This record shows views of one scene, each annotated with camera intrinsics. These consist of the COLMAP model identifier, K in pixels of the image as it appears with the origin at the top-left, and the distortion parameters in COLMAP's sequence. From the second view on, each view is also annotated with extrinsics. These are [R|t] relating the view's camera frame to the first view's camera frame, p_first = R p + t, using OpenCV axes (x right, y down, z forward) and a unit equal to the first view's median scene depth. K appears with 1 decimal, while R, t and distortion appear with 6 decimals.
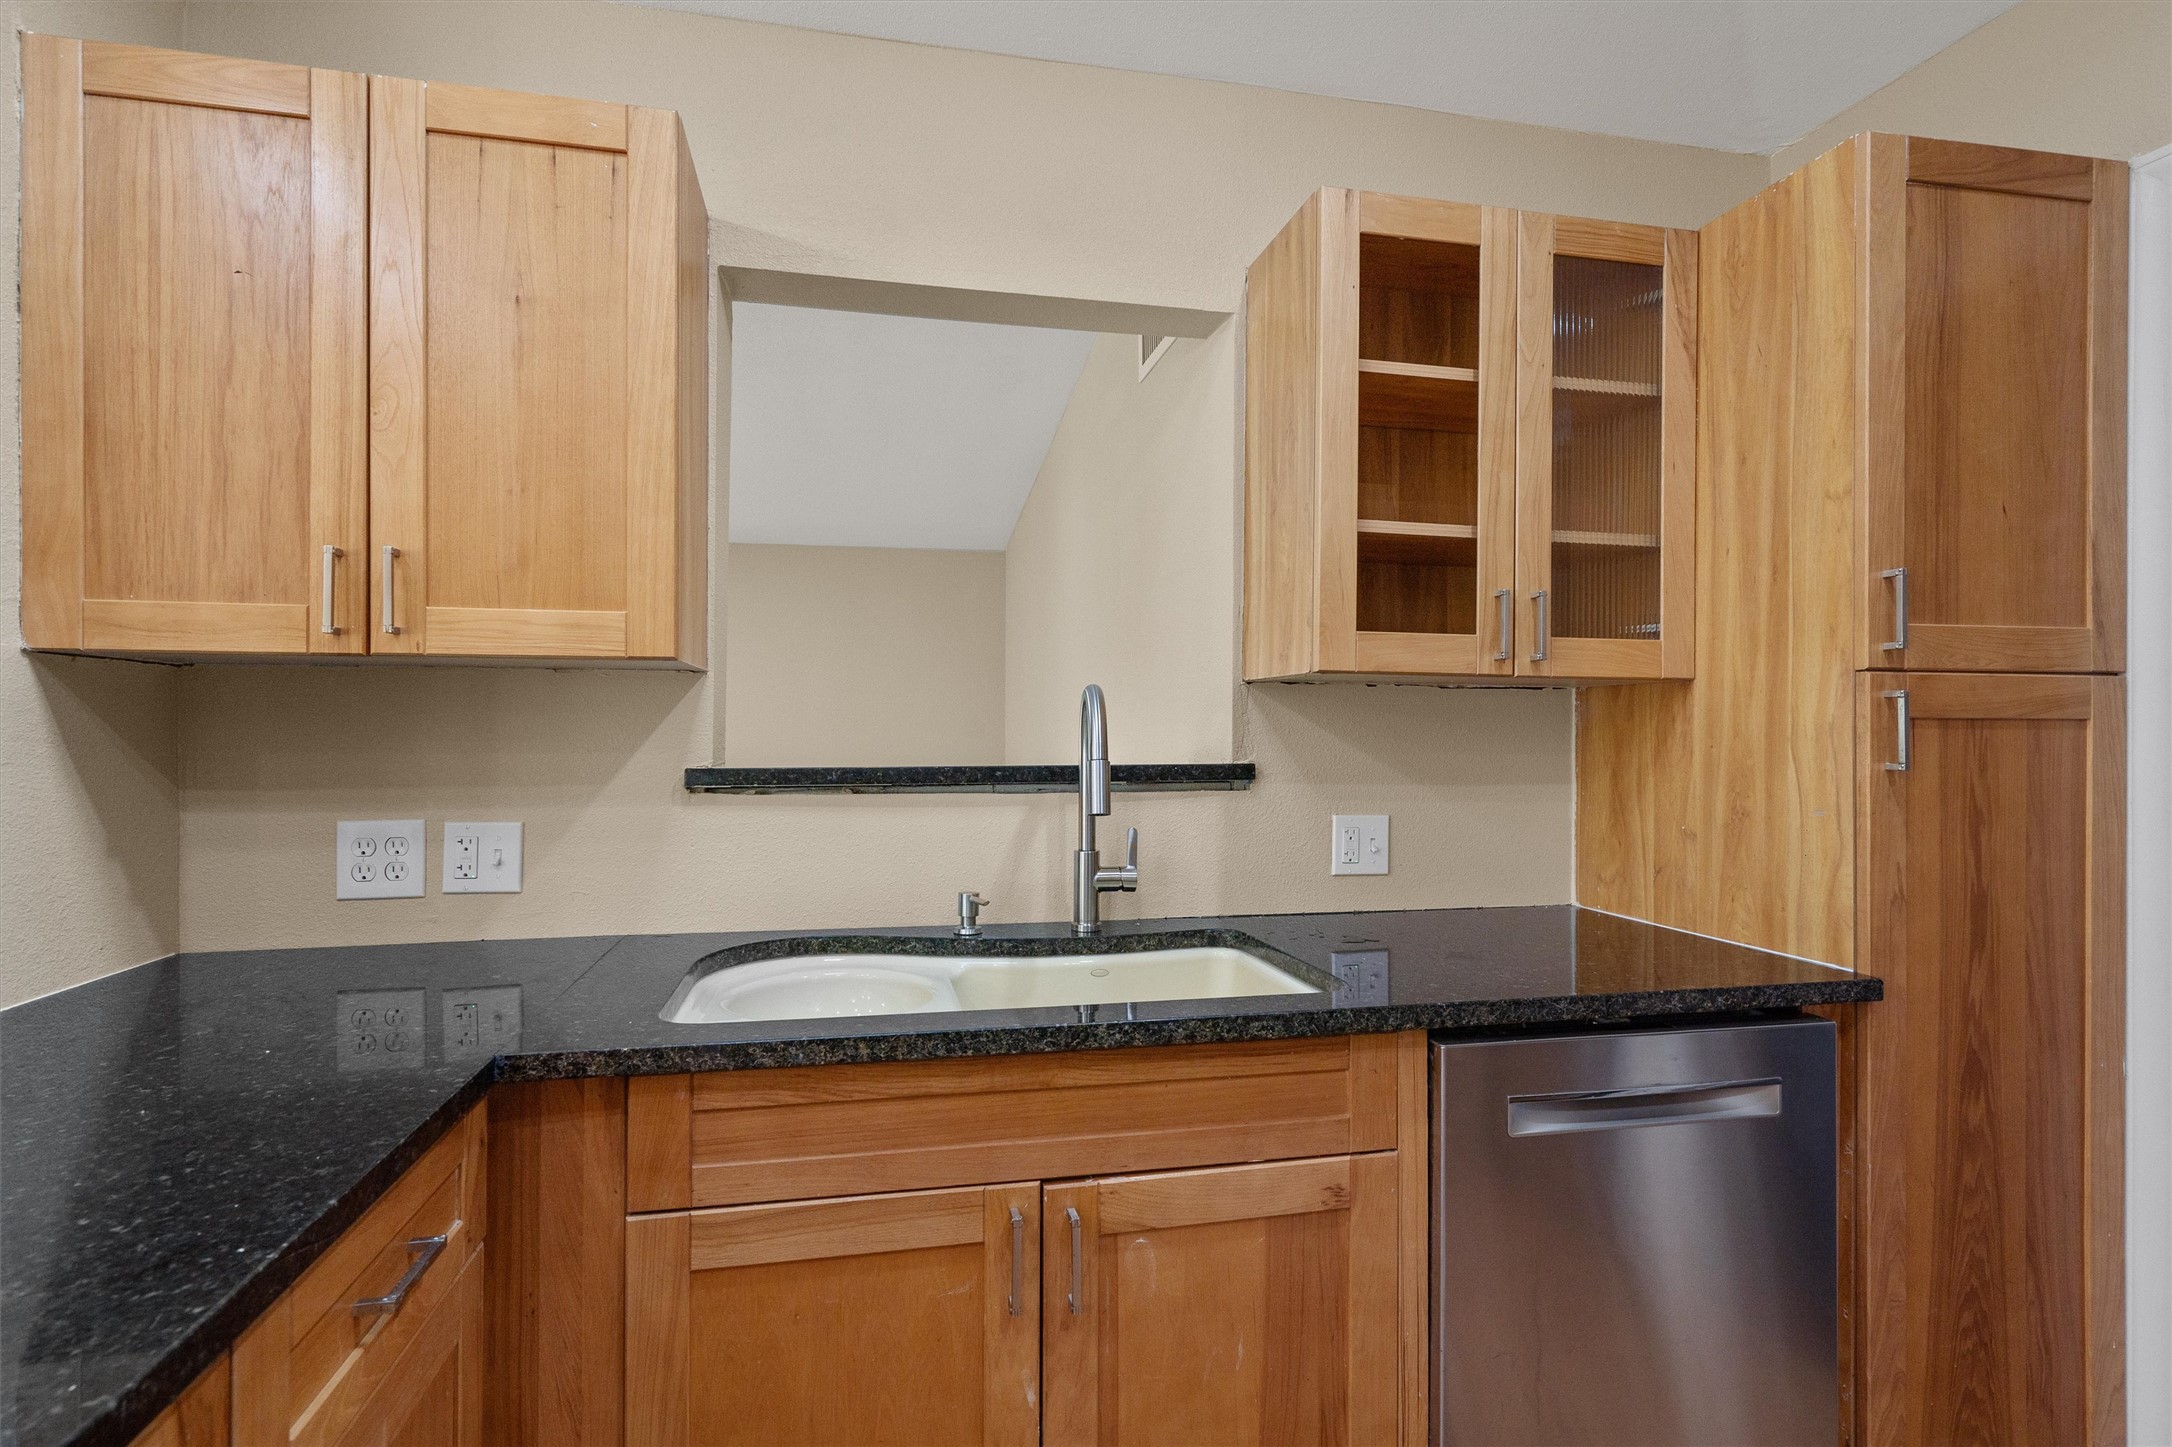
lens RADIAL K [[1051.9, 0, 1076.4], [0, 1051.9, 731.8], [0, 0, 1]] dist [-0.000201, 0.000113]
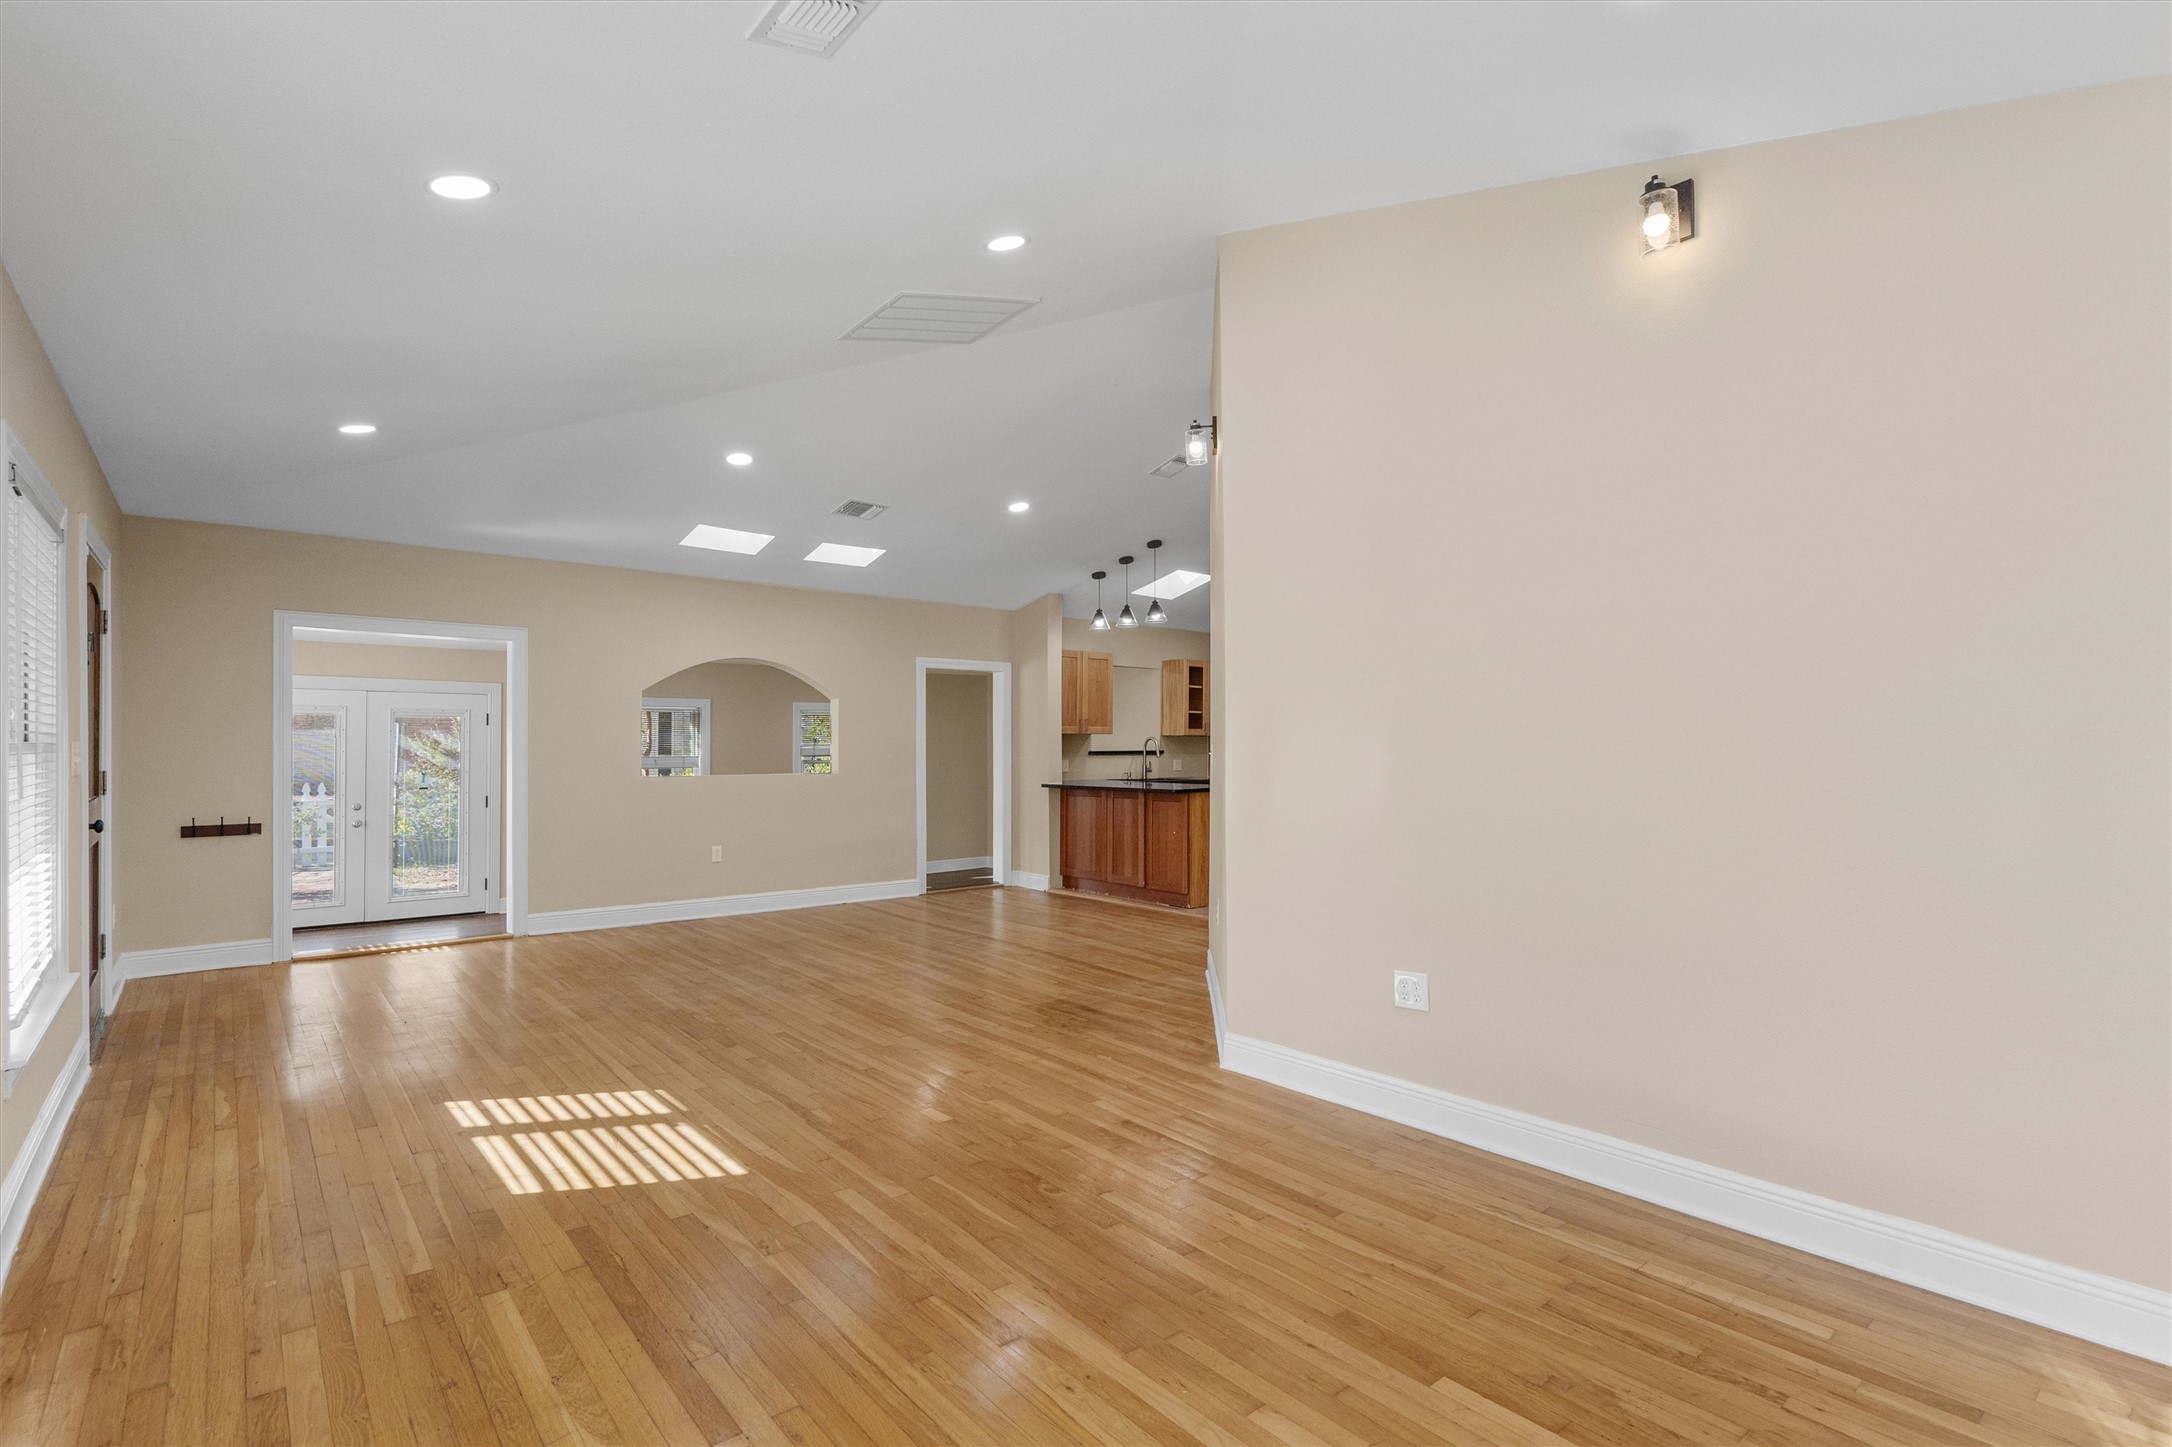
lens RADIAL K [[1031.0, 0, 1061.6], [0, 1031.0, 726.2], [0, 0, 1]] dist [0.000673, 0.000286]
pose [[0.889787, 0.007079, 0.456320, -3.352662], [0.000278, 0.999871, -0.016055, -0.011864], [-0.456375, 0.014412, 0.889671, -4.302485]]
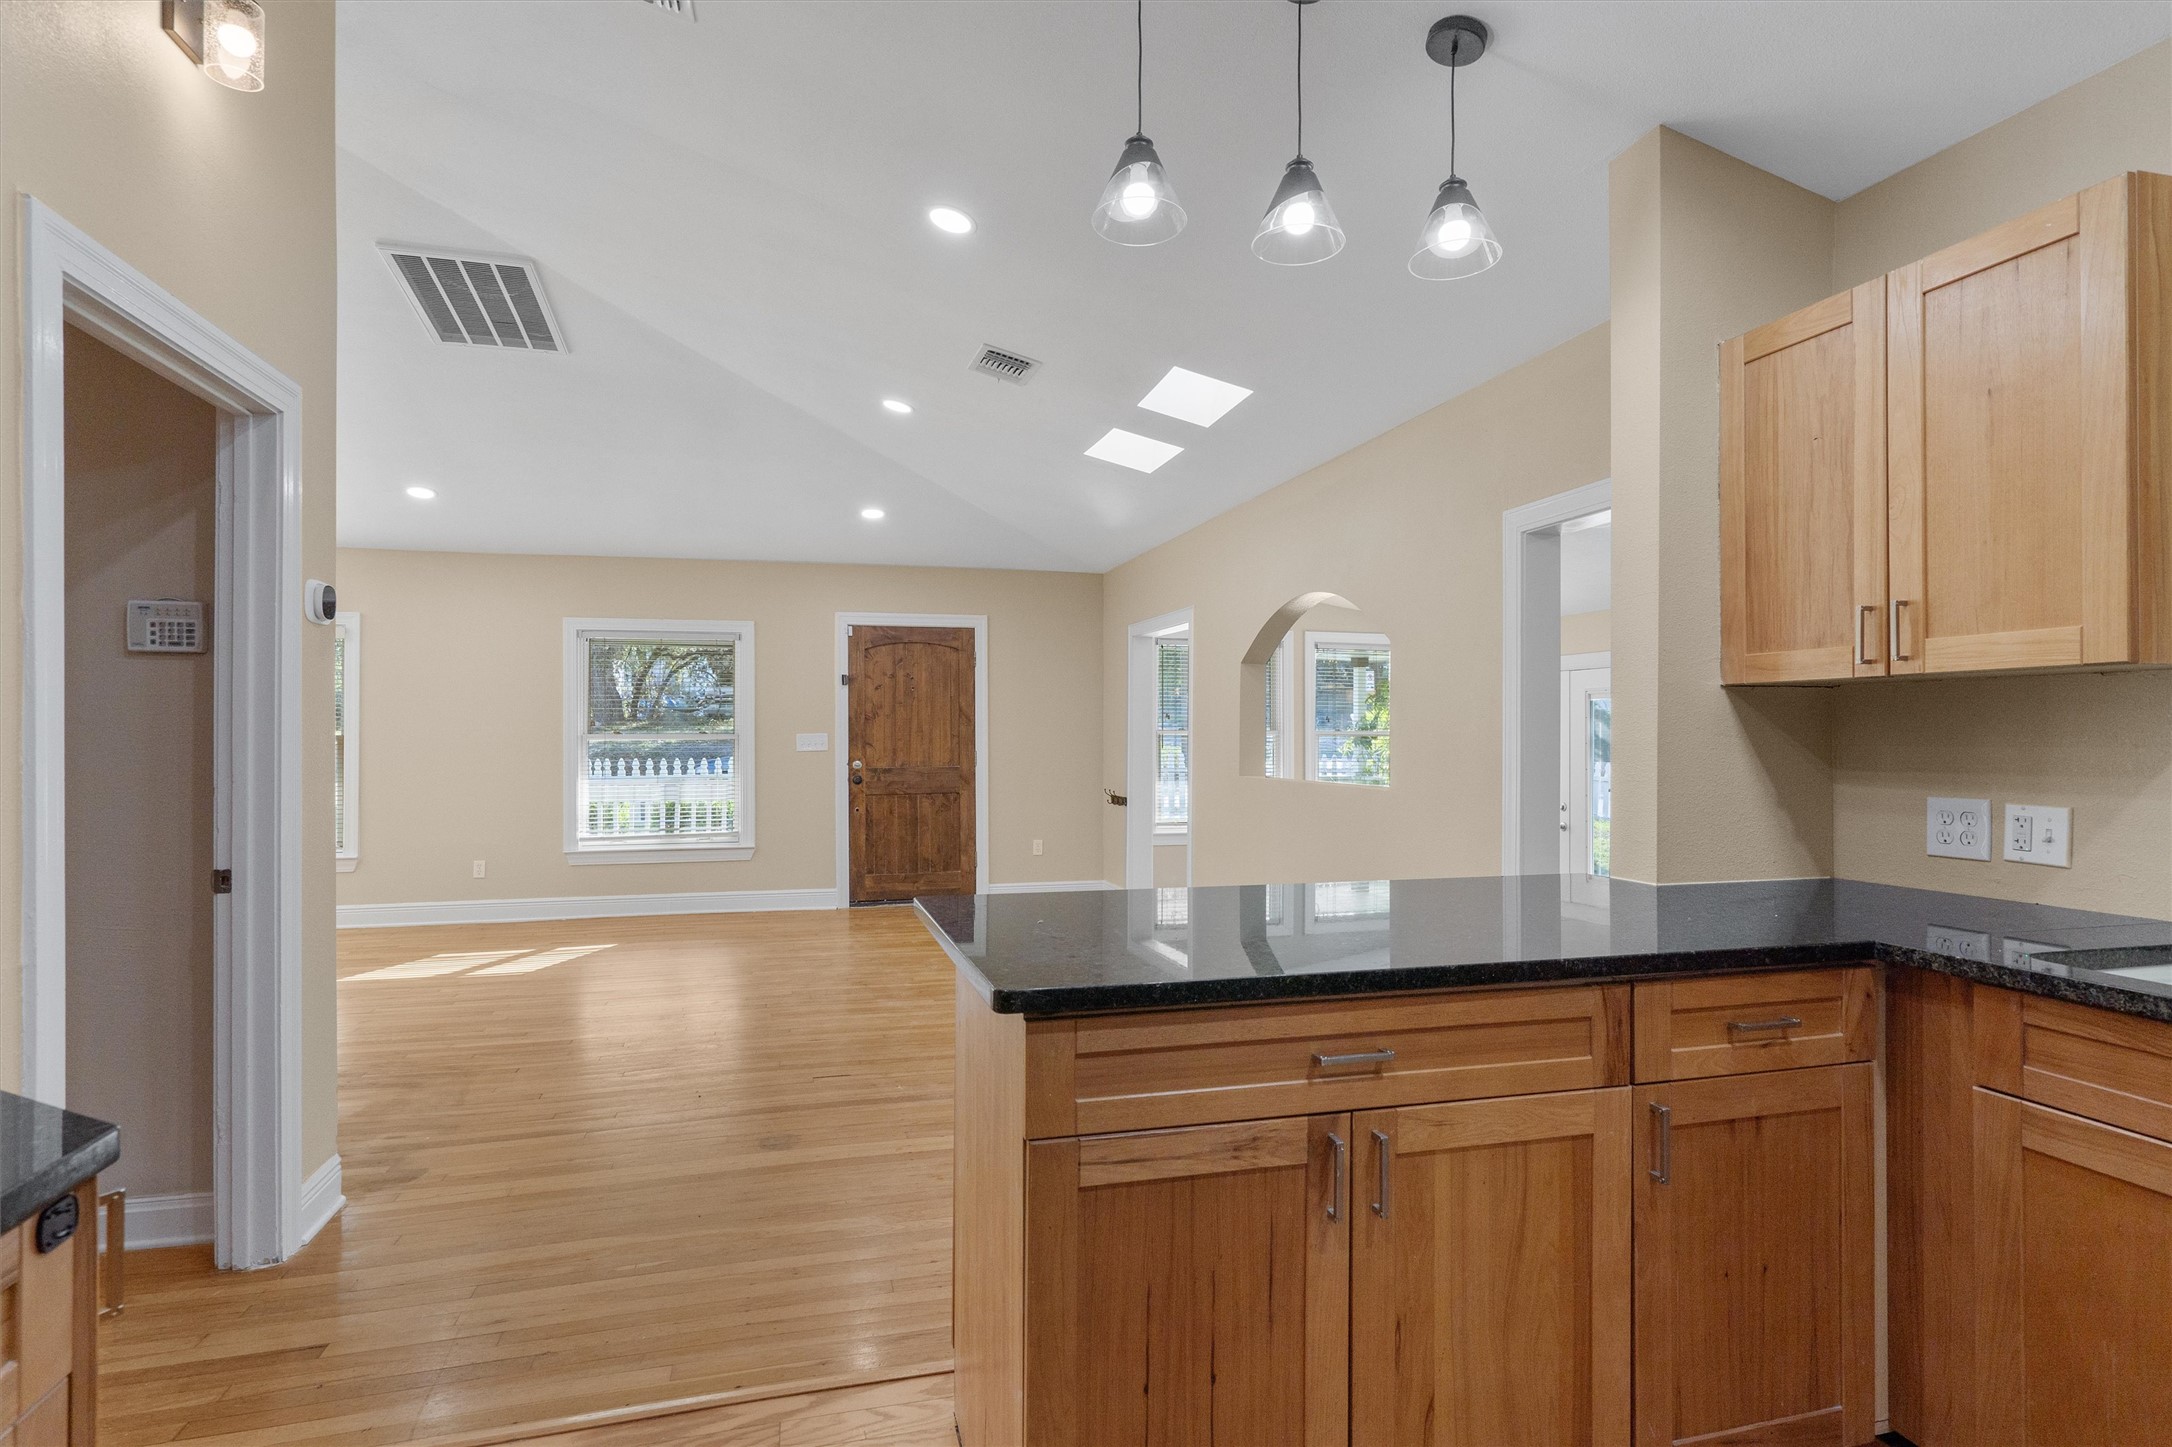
lens RADIAL K [[1104.6, 0, 1082.7], [0, 1104.6, 733.3], [0, 0, 1]] dist [0.001112, 0.000973]
pose [[0.051709, -0.005440, -0.998647, 0.667795], [0.003617, 0.999980, -0.005260, 0.007372], [0.998656, -0.003340, 0.051728, -0.154905]]
